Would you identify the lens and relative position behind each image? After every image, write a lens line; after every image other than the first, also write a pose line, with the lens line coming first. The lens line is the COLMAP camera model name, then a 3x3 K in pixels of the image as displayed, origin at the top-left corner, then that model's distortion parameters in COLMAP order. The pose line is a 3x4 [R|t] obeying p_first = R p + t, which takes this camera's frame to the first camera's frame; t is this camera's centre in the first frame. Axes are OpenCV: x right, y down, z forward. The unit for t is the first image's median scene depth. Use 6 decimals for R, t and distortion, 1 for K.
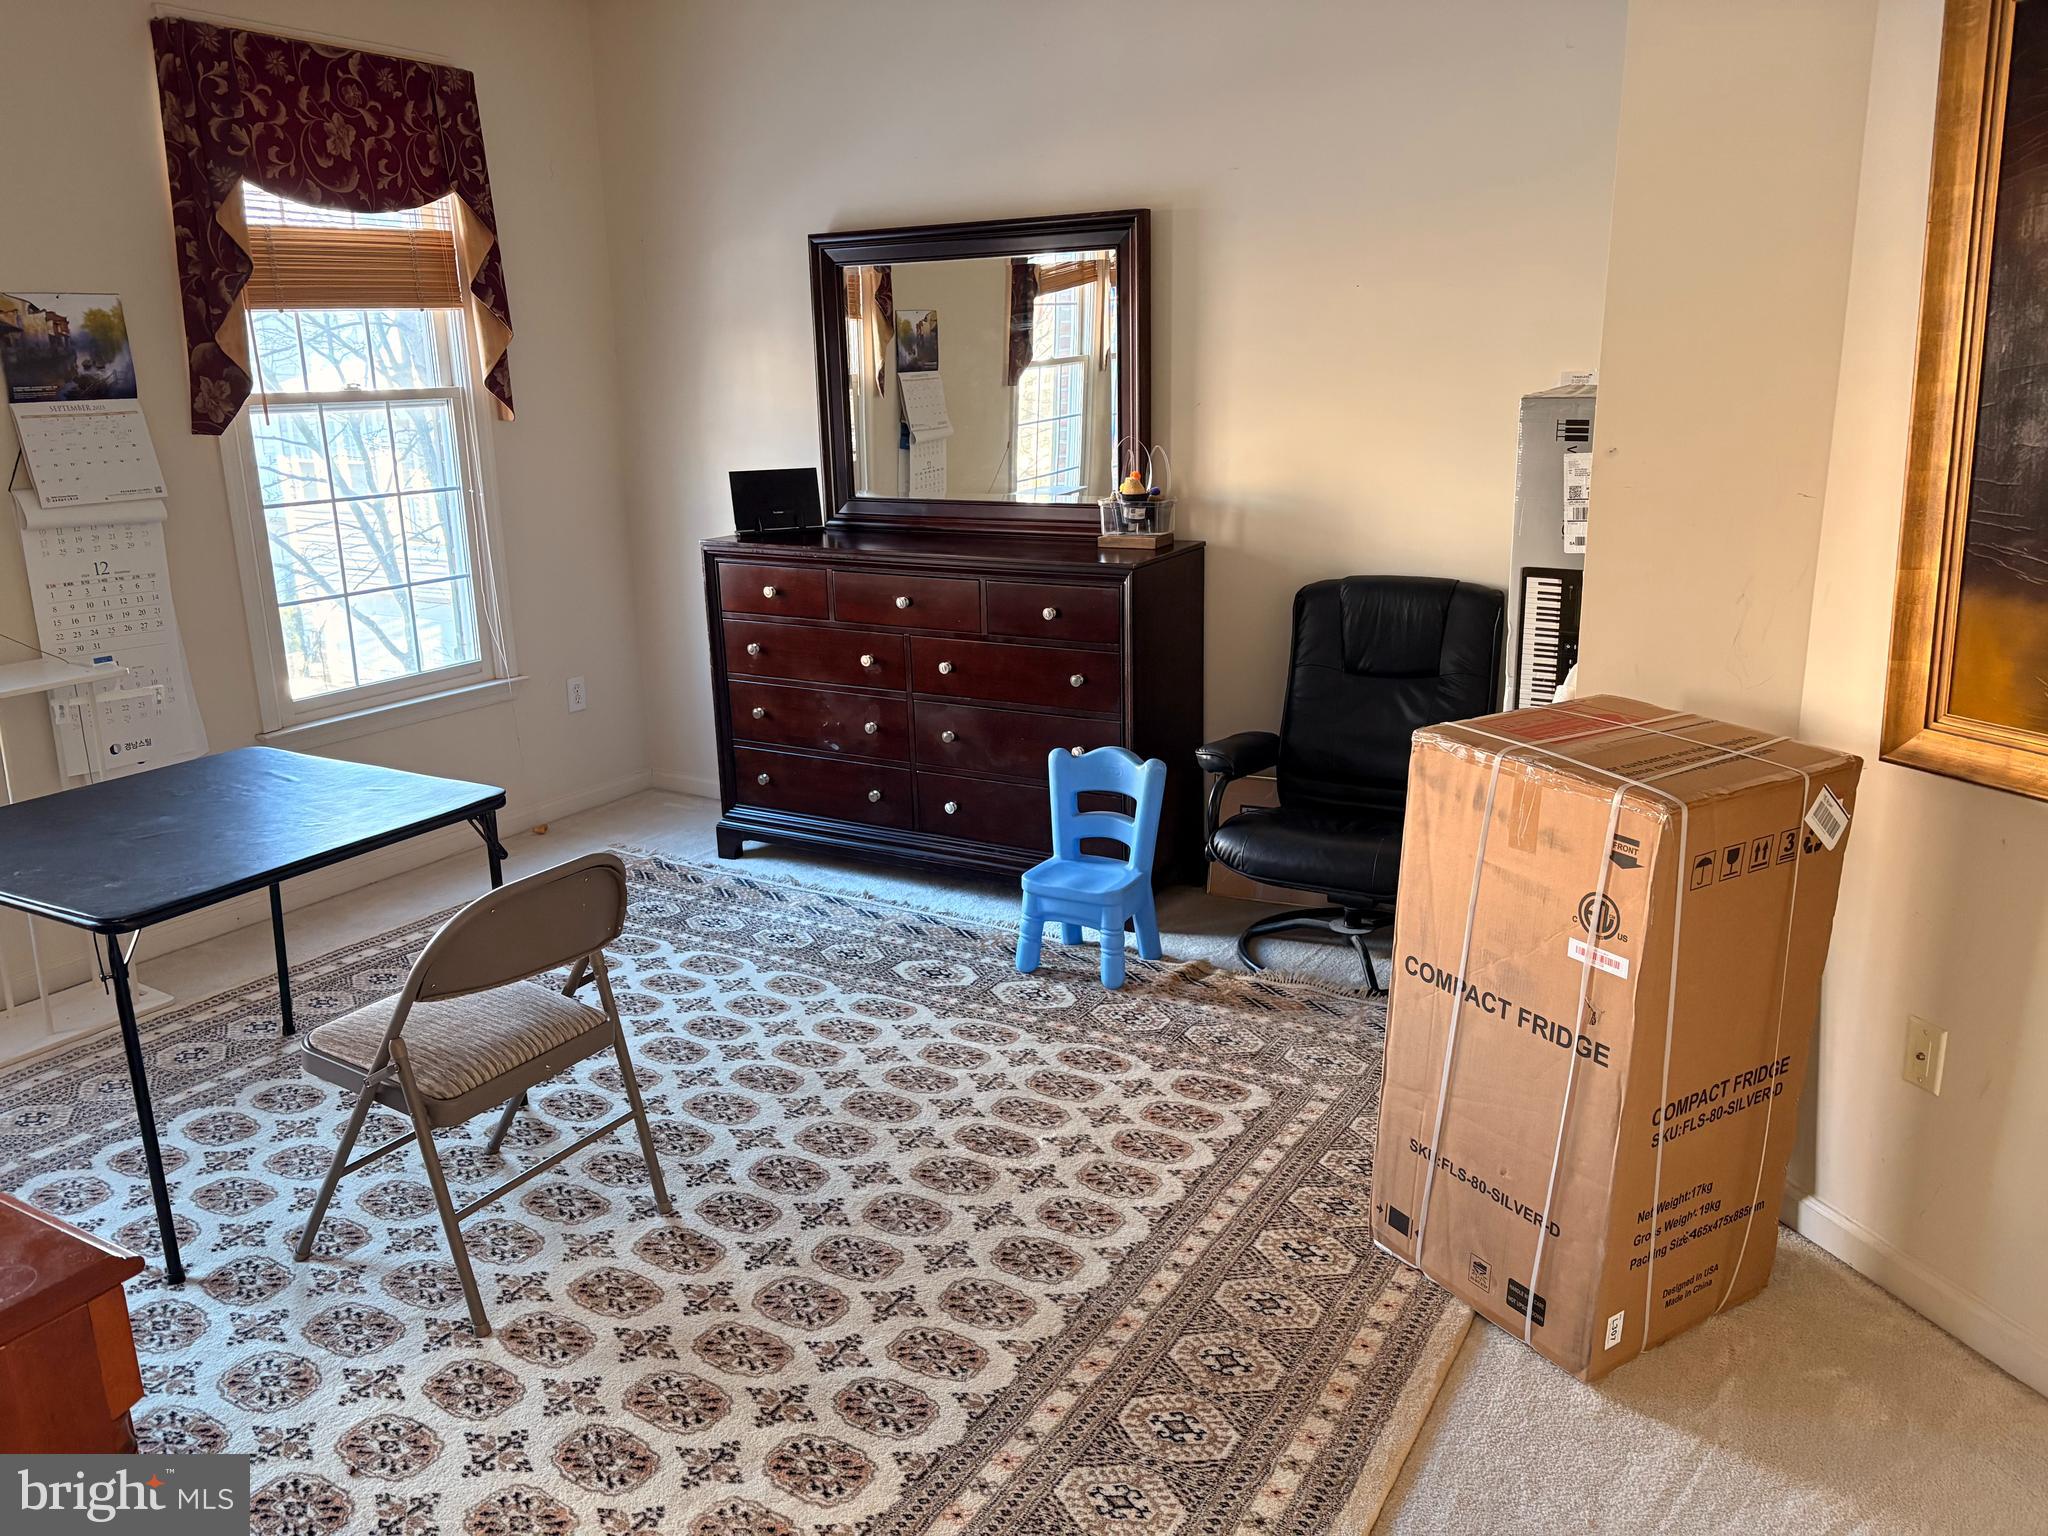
lens RADIAL K [[1538.7, 0, 985.4], [0, 1538.7, 720.2], [0, 0, 1]] dist [0.052870, -0.047131]
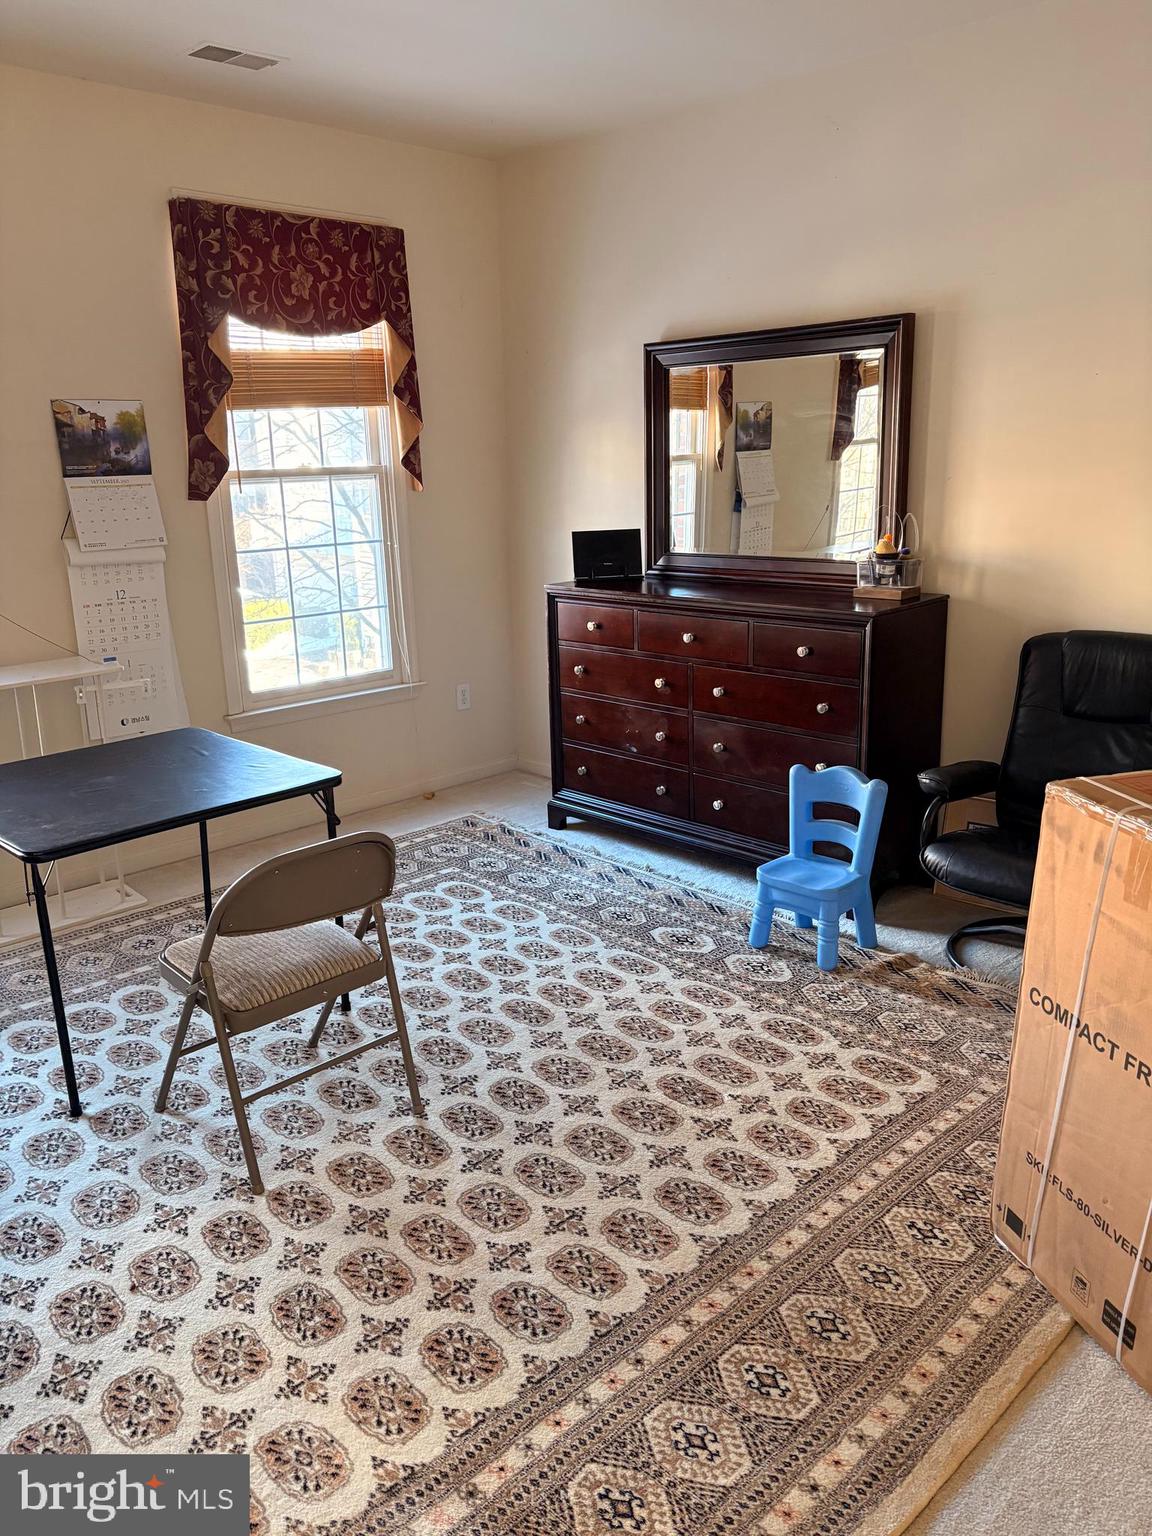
lens RADIAL K [[1154.0, 0, 545.7], [0, 1154.0, 735.6], [0, 0, 1]] dist [0.052870, -0.047131]
pose [[0.965693, 0.058206, -0.253077, 0.095432], [-0.053528, 0.998245, 0.025336, -0.018887], [0.254108, -0.010920, 0.967114, 0.081141]]
